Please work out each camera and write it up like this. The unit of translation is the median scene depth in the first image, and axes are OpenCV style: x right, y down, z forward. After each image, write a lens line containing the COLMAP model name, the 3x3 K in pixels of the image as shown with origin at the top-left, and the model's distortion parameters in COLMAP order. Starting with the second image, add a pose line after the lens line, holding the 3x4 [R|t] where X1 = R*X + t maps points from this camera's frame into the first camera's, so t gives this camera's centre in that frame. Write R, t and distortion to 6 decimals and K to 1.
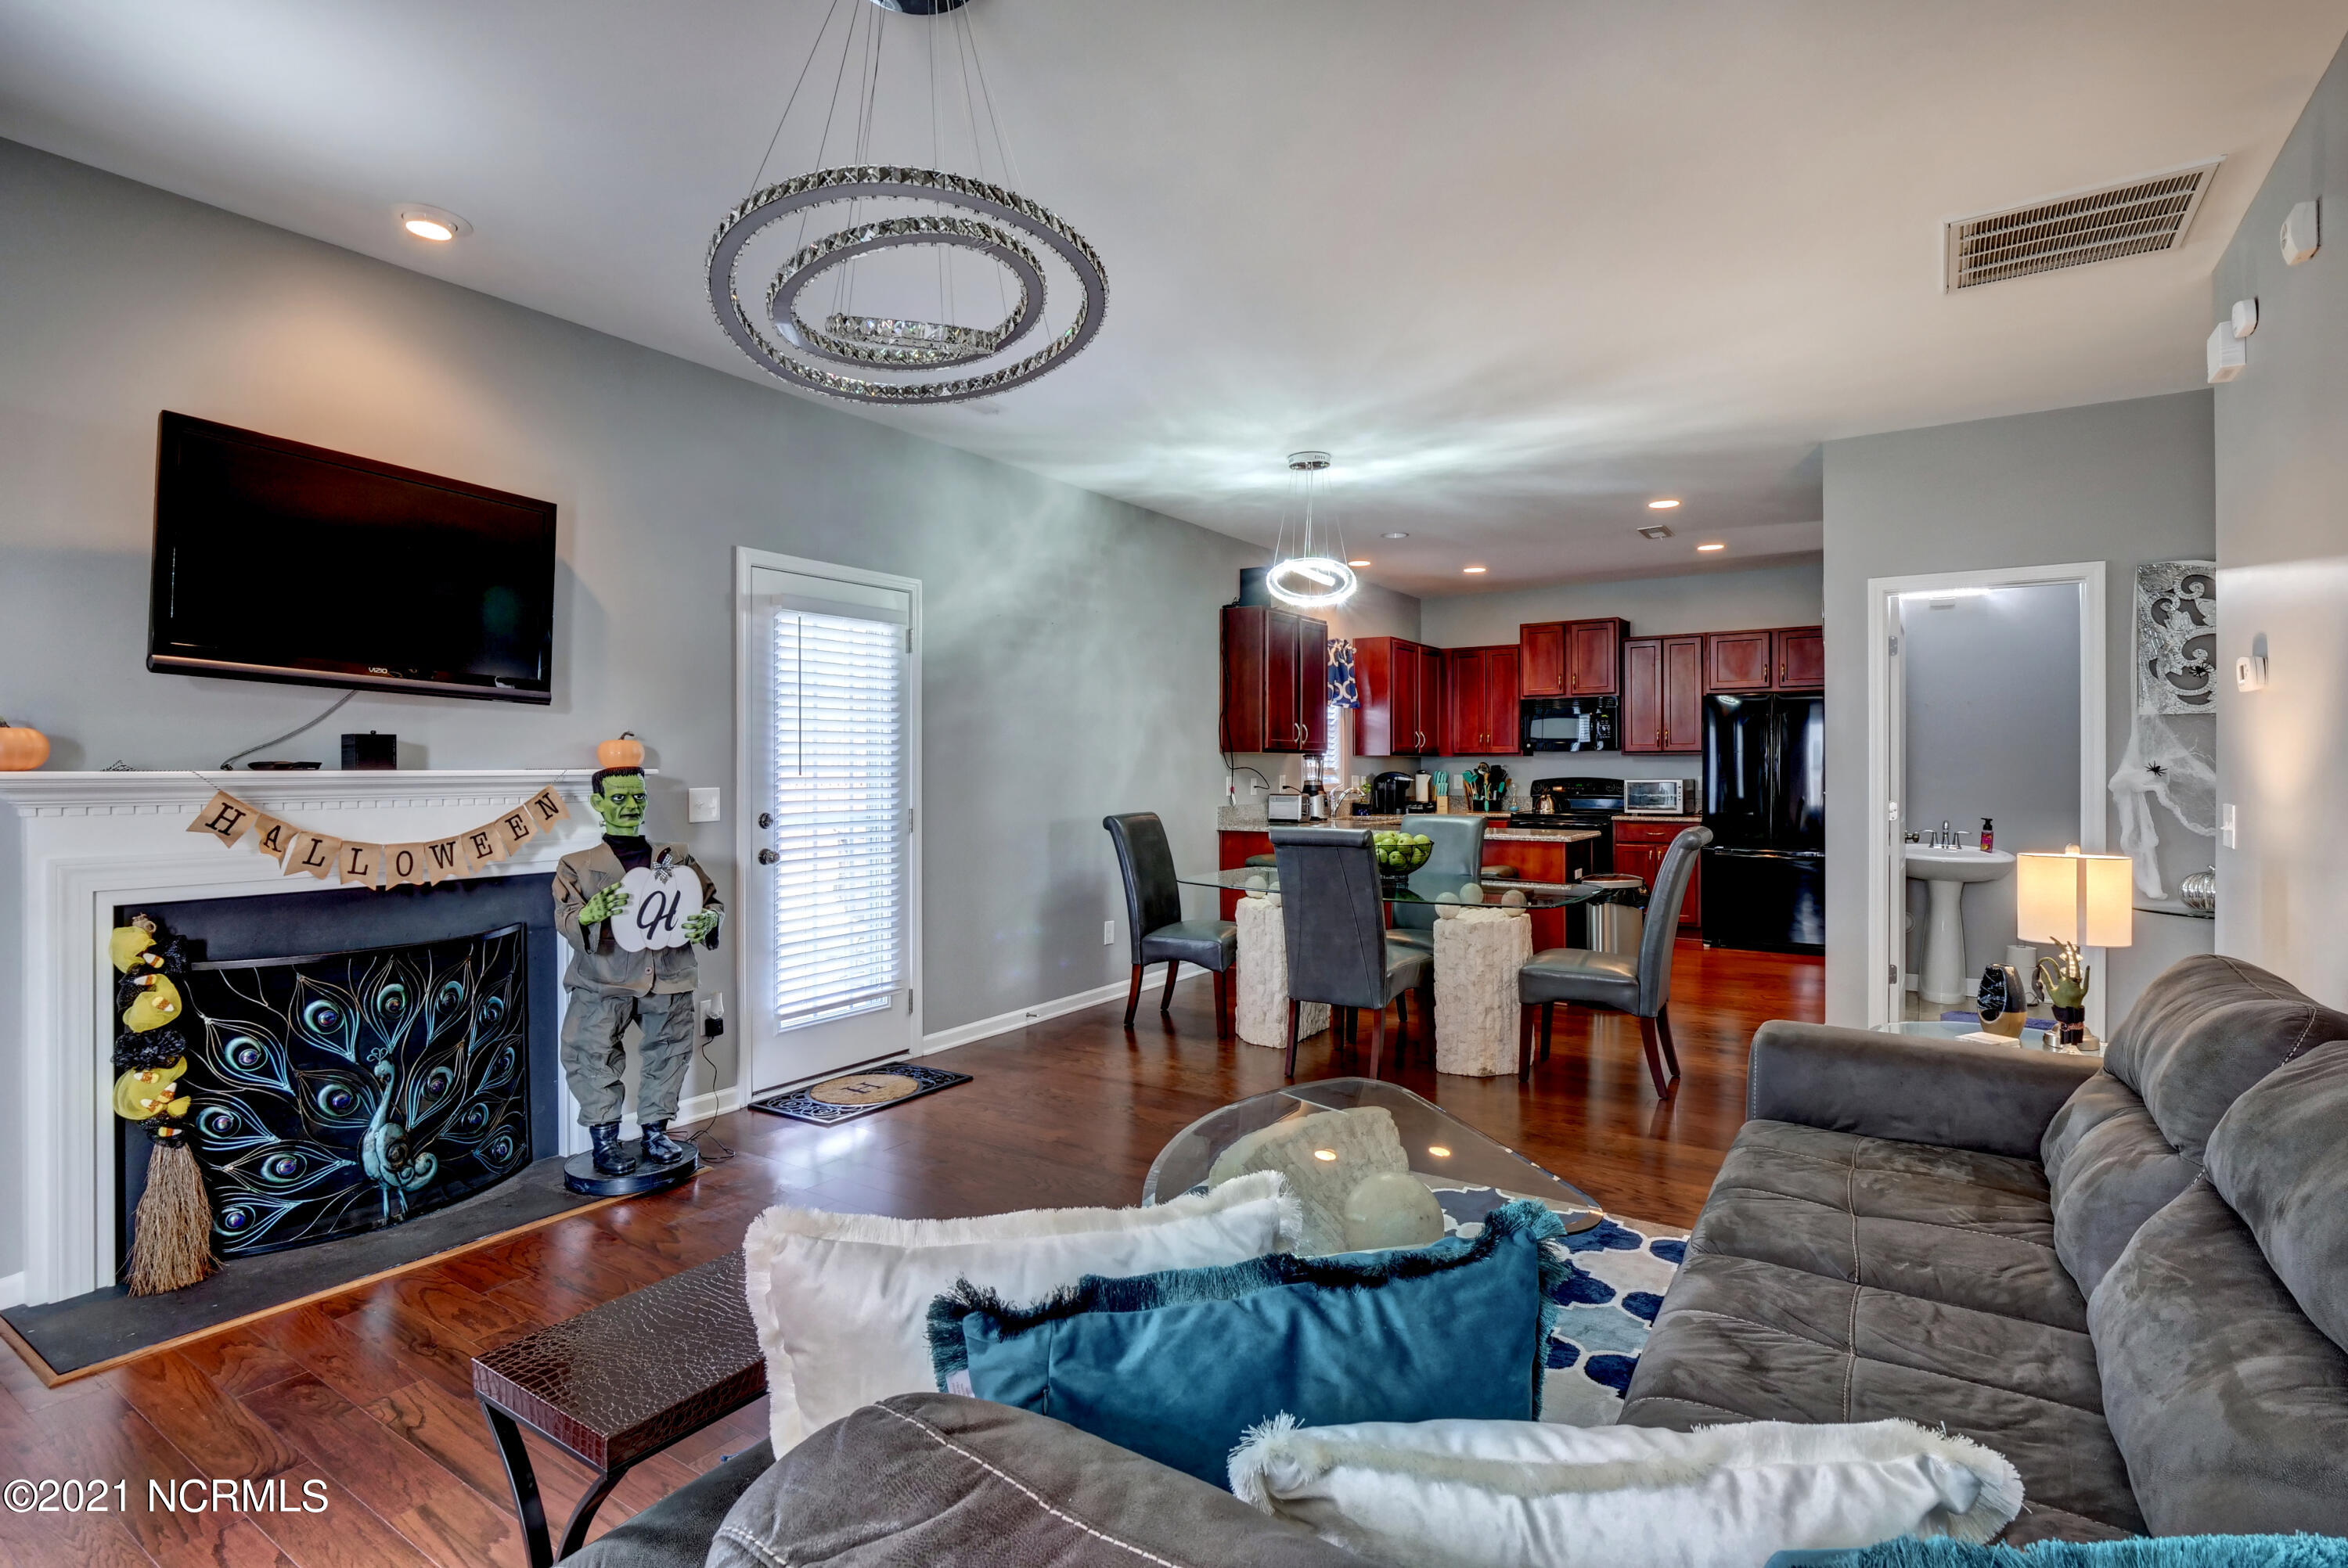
lens RADIAL K [[1151.9, 0, 1170.4], [0, 1151.9, 780.6], [0, 0, 1]] dist [-0.006334, -0.001122]
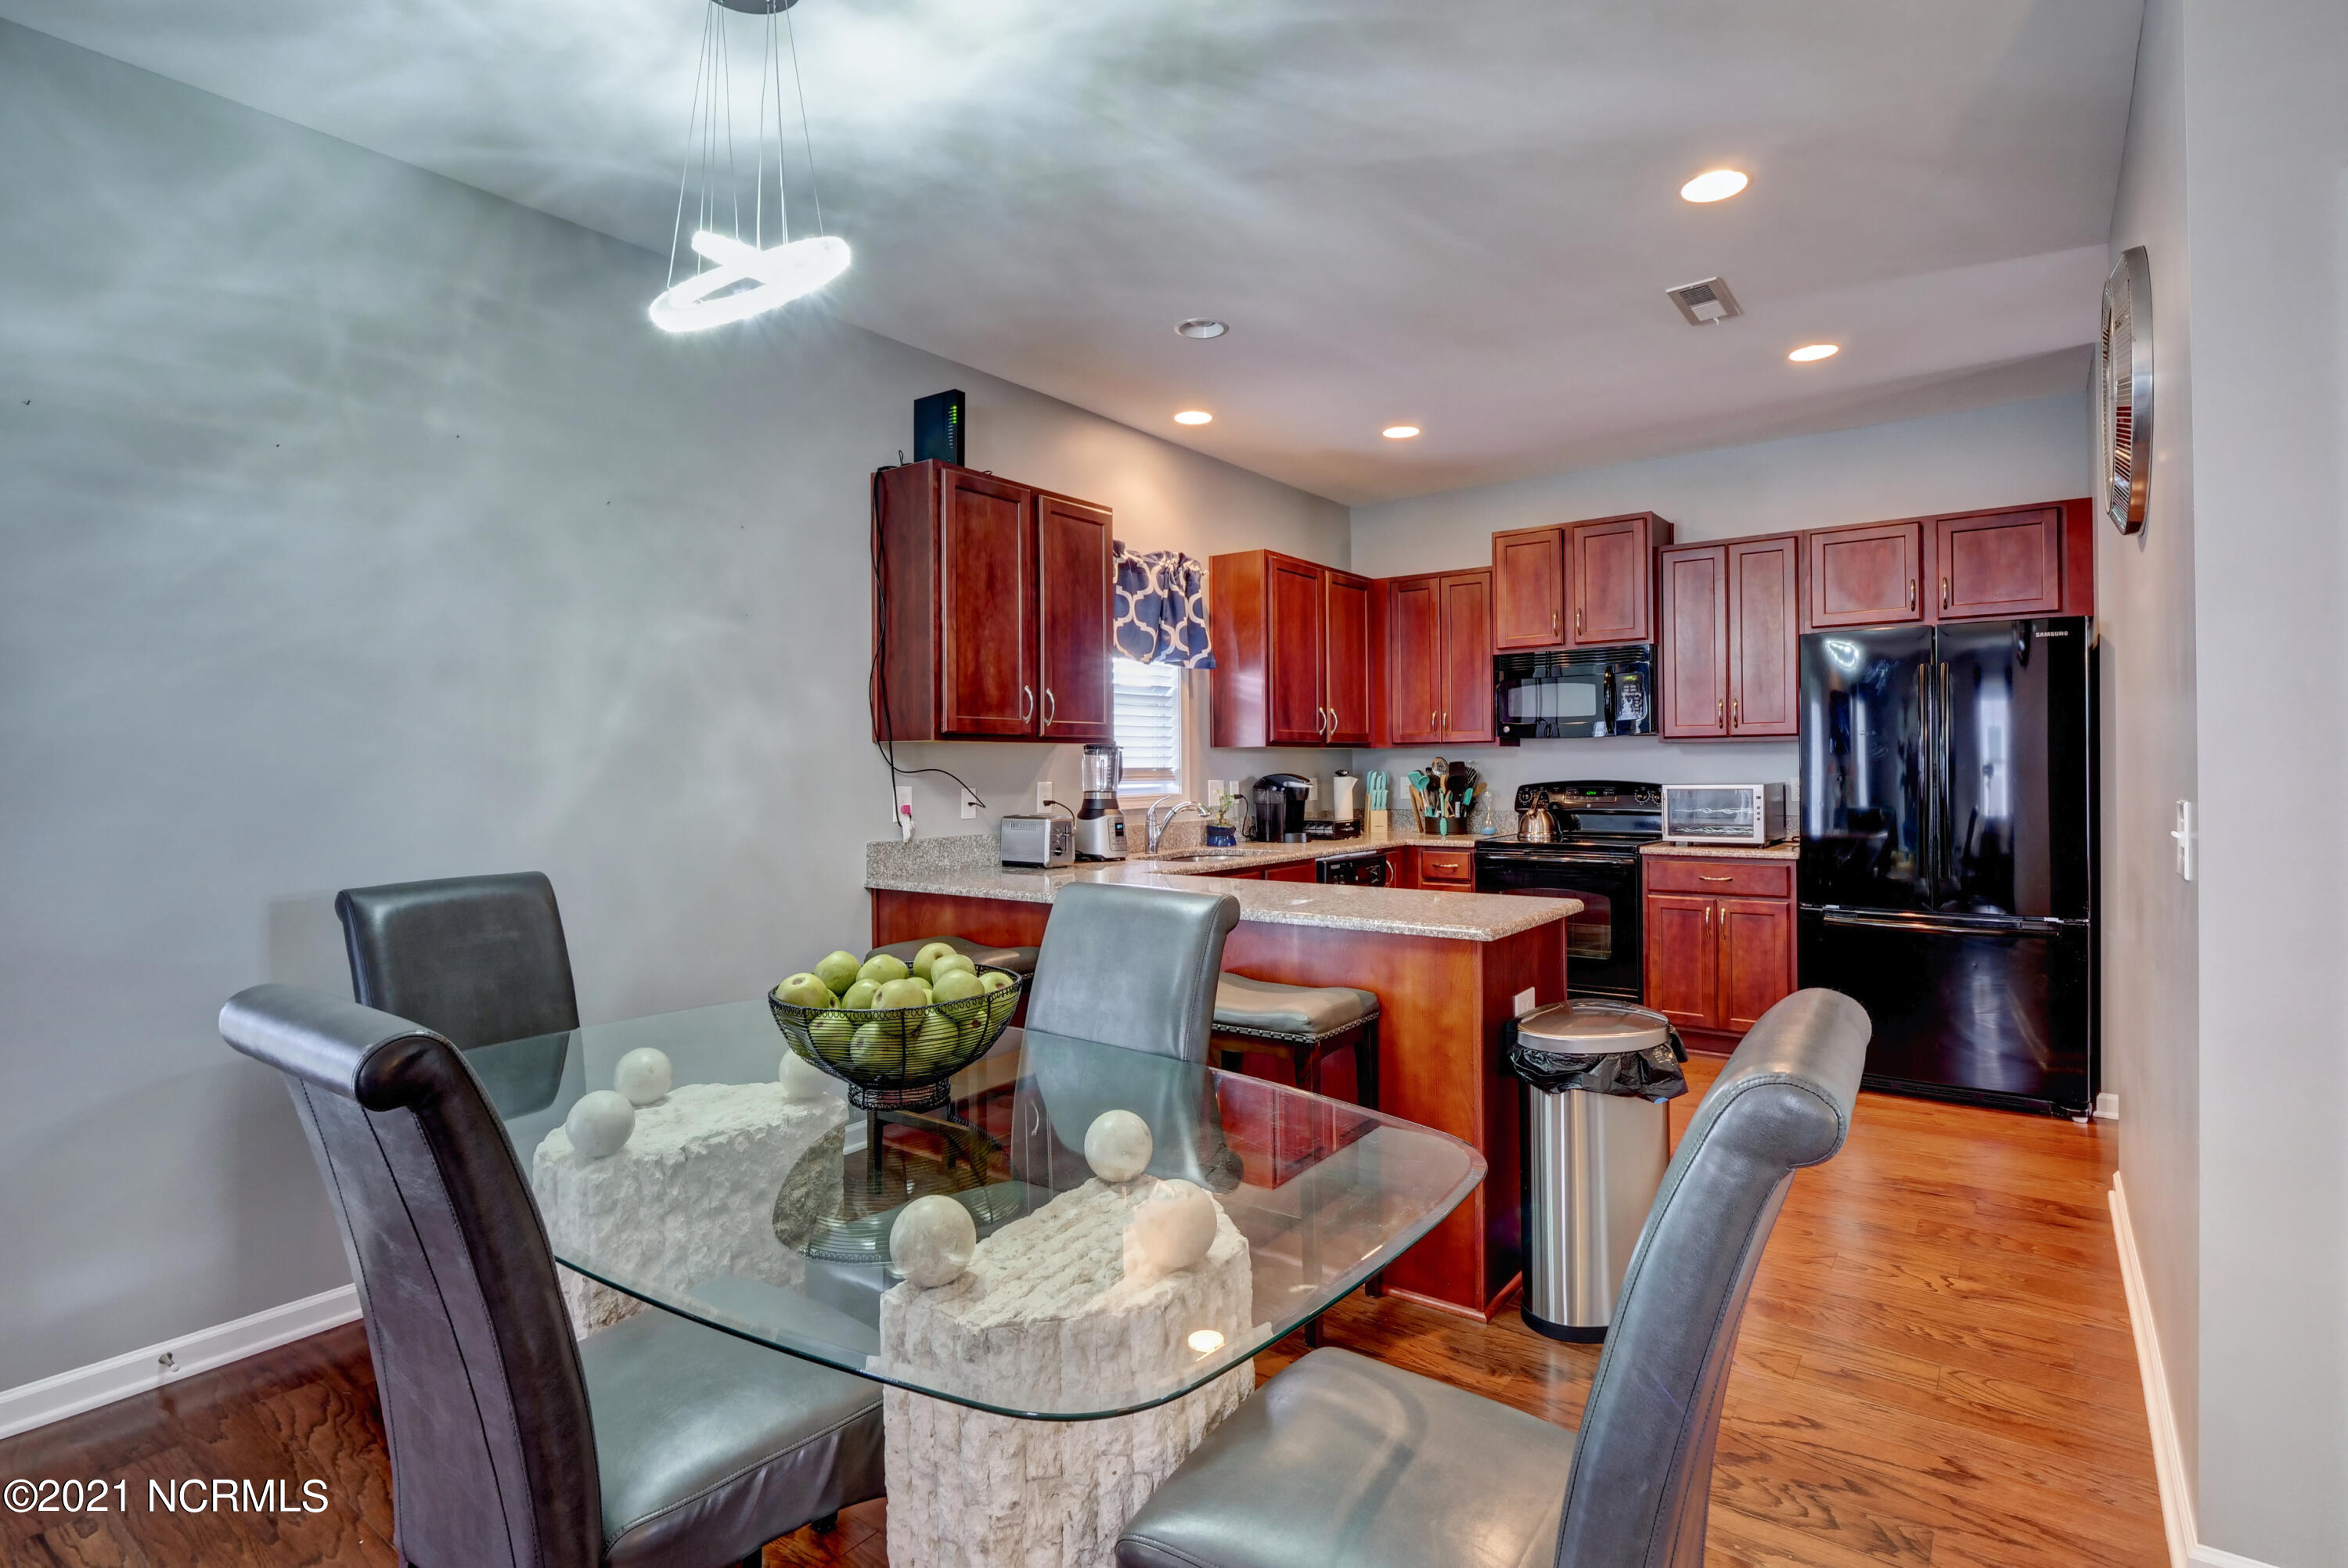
lens RADIAL K [[1151.9, 0, 1177.0], [0, 1151.9, 771.9], [0, 0, 1]] dist [-0.006334, -0.001122]
pose [[0.998378, -0.005979, -0.056619, 0.175215], [0.005642, 0.999965, -0.006113, -0.004923], [0.056654, 0.005783, 0.998377, 0.387964]]
